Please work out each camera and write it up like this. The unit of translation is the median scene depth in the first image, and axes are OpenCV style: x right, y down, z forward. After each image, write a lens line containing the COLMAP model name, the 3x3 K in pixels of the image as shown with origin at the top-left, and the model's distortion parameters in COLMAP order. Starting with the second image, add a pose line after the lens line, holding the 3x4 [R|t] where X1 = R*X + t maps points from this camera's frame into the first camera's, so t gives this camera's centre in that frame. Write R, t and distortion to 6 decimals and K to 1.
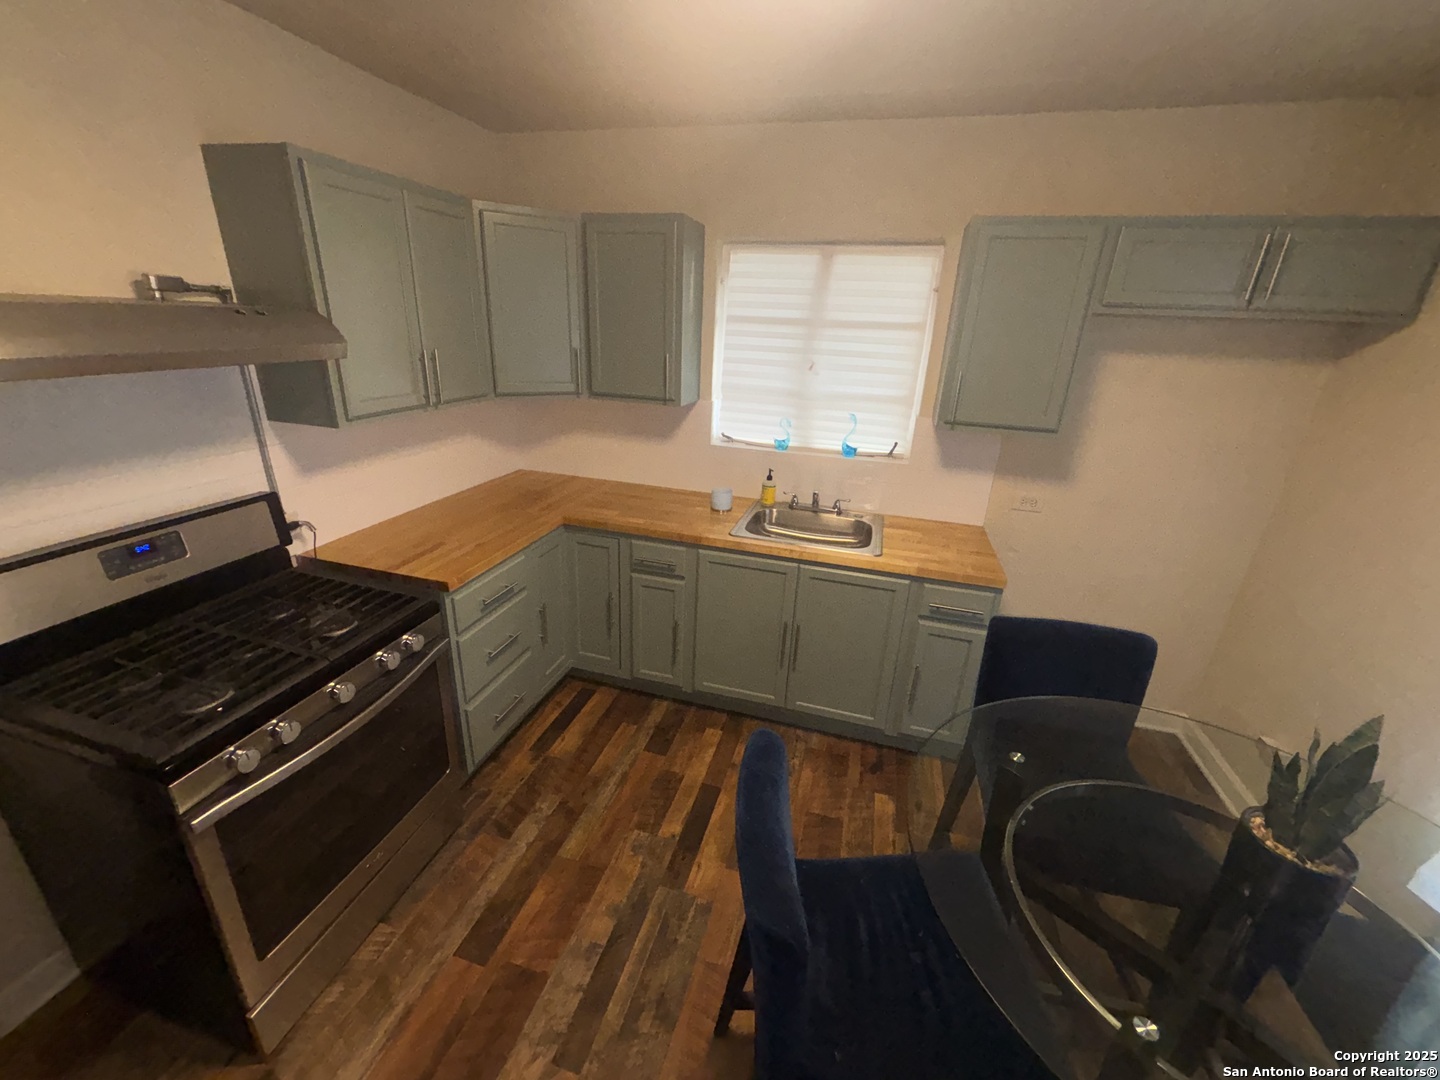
lens RADIAL K [[567.5, 0, 721.0], [0, 567.5, 533.6], [0, 0, 1]] dist [-0.011353, -0.000663]
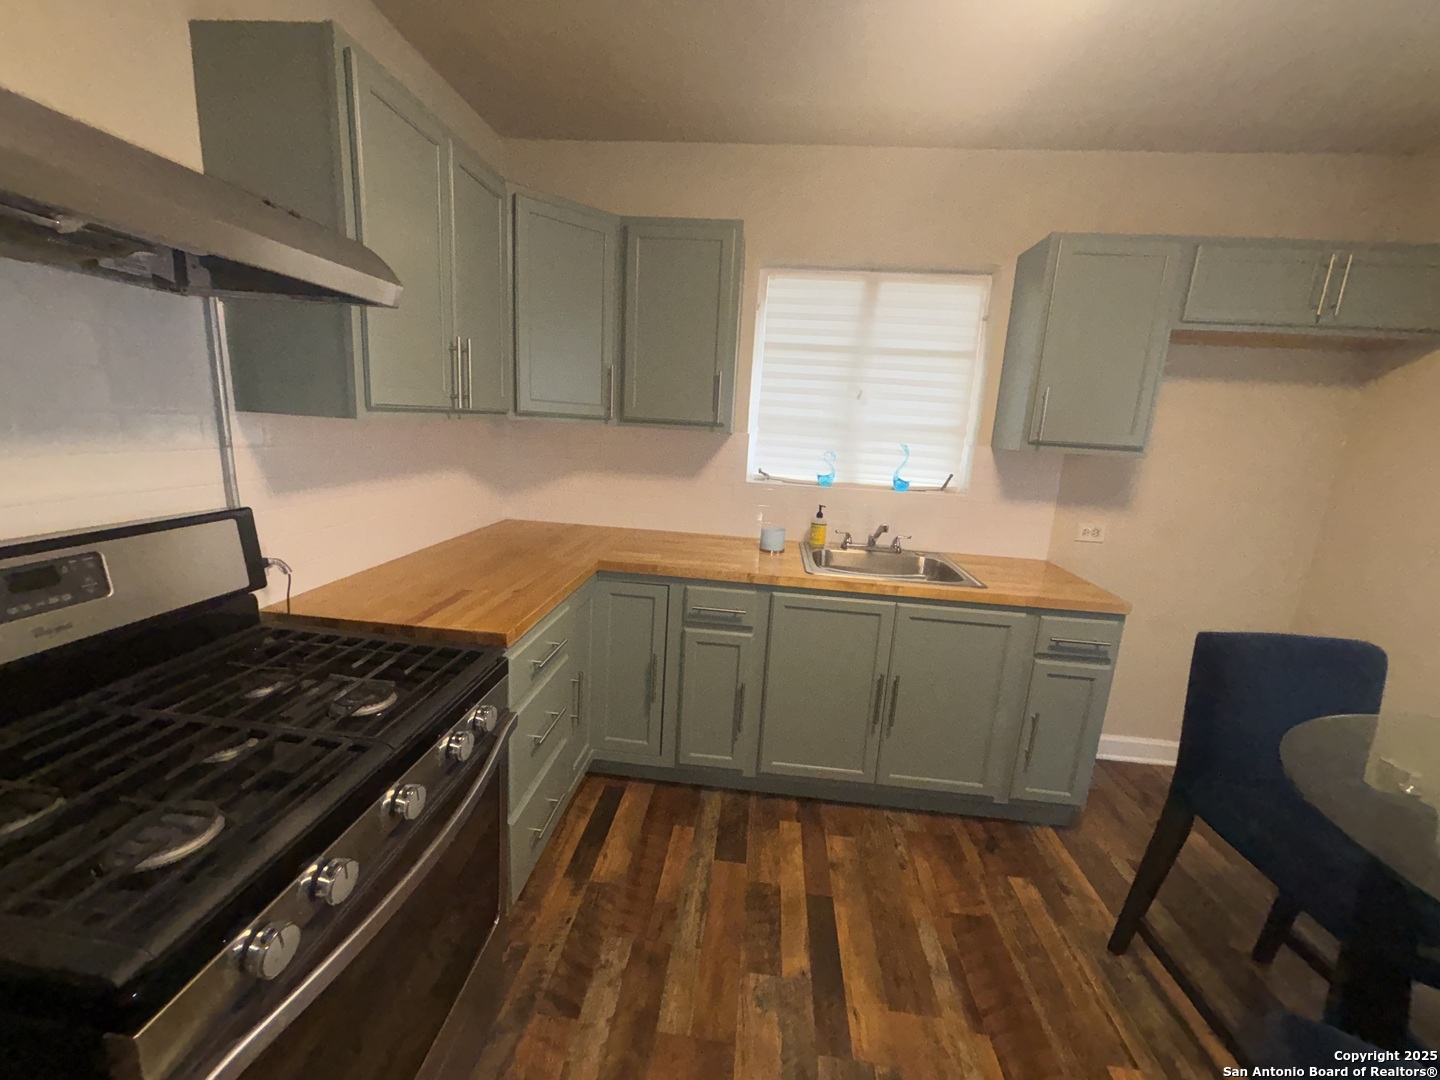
lens RADIAL K [[567.5, 0, 715.8], [0, 567.5, 535.6], [0, 0, 1]] dist [-0.011353, -0.000663]
pose [[0.984044, -0.022694, 0.176473, -0.284796], [0.048775, 0.988244, -0.144894, 0.065645], [-0.171110, 0.151189, 0.973583, 0.201716]]
